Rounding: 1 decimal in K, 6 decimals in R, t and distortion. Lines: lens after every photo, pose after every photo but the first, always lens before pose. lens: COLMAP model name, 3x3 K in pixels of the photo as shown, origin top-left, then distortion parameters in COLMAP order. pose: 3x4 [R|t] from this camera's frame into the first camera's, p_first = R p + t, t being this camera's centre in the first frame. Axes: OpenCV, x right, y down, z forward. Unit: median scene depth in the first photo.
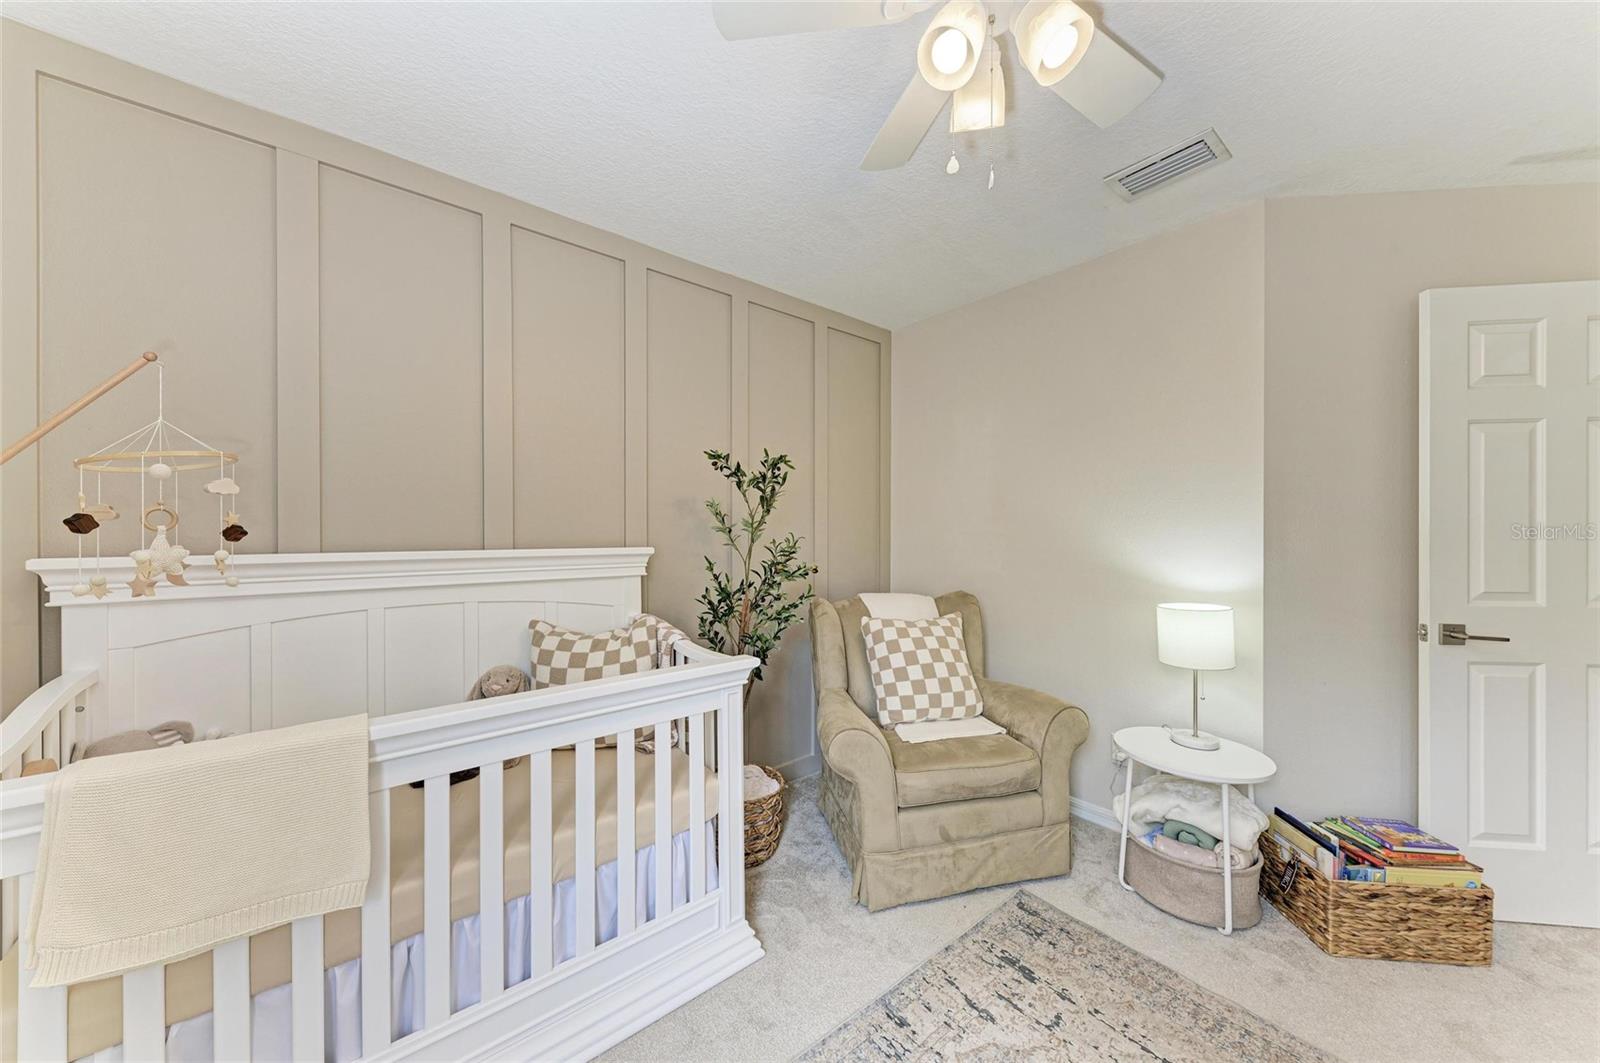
lens RADIAL K [[576.4, 0, 802.5], [0, 576.4, 535.0], [0, 0, 1]] dist [0.013924, 0.000073]
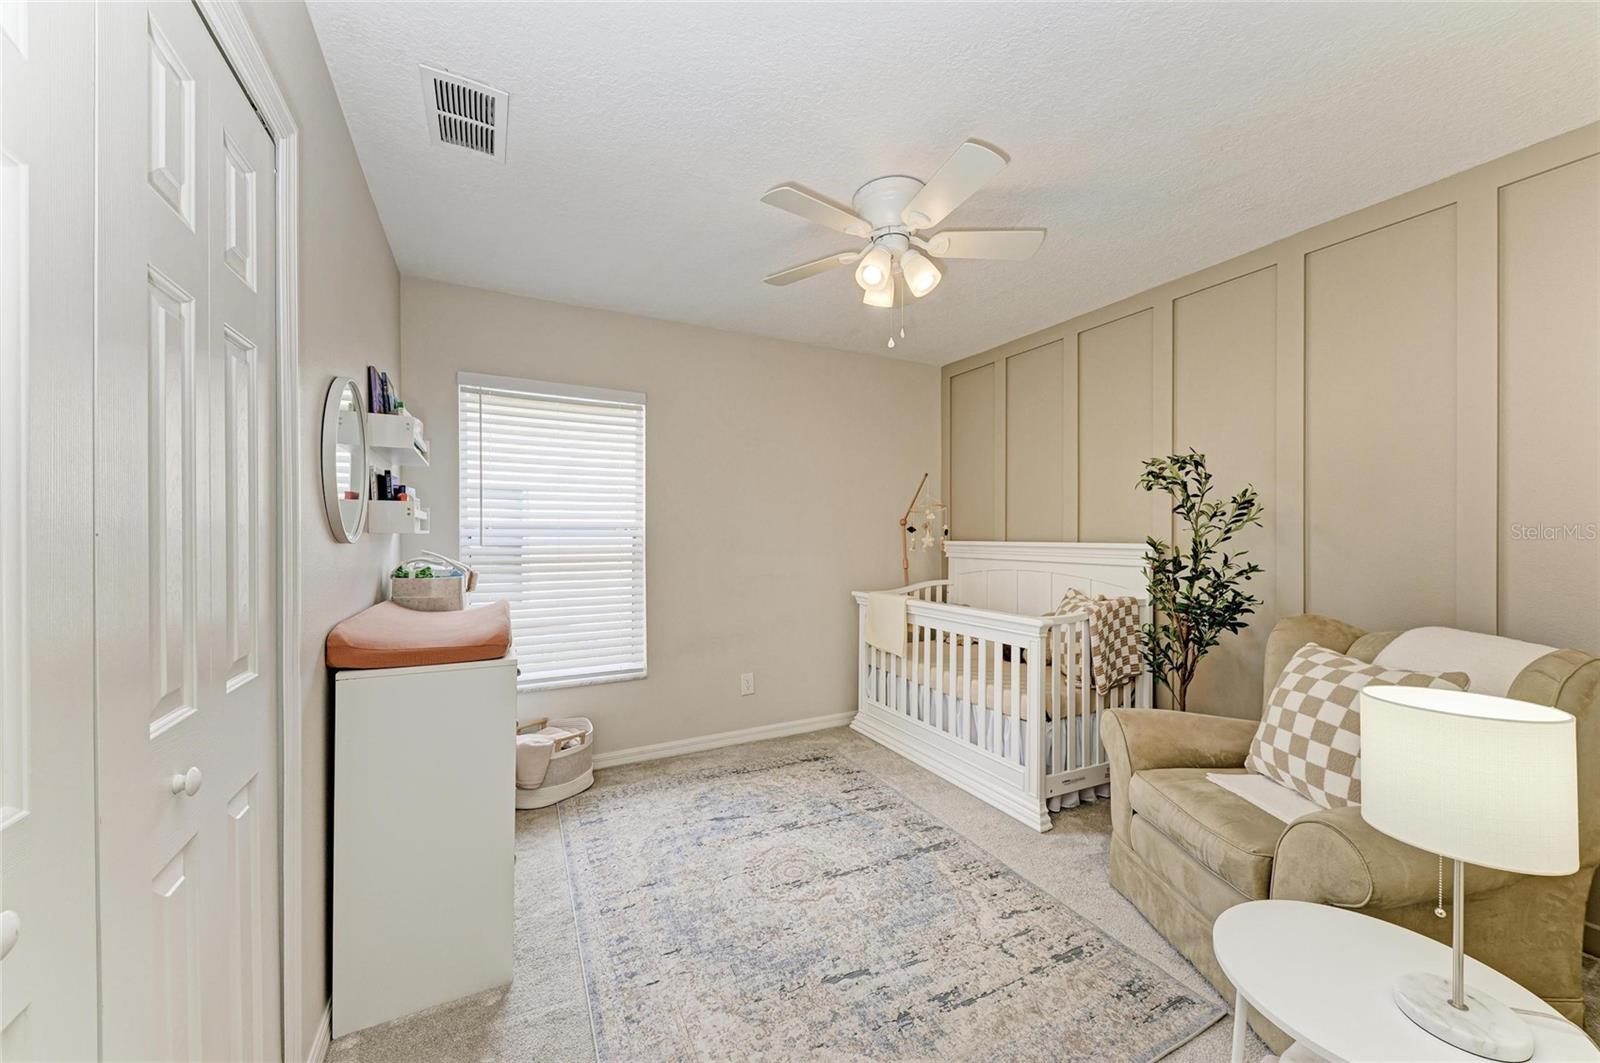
lens RADIAL K [[595.7, 0, 801.5], [0, 595.7, 536.6], [0, 0, 1]] dist [0.017962, -0.005759]
pose [[-0.230160, 0.011667, -0.973083, 1.584193], [0.007126, 0.999922, 0.010303, -0.017388], [0.973127, -0.004563, -0.230225, 0.820929]]
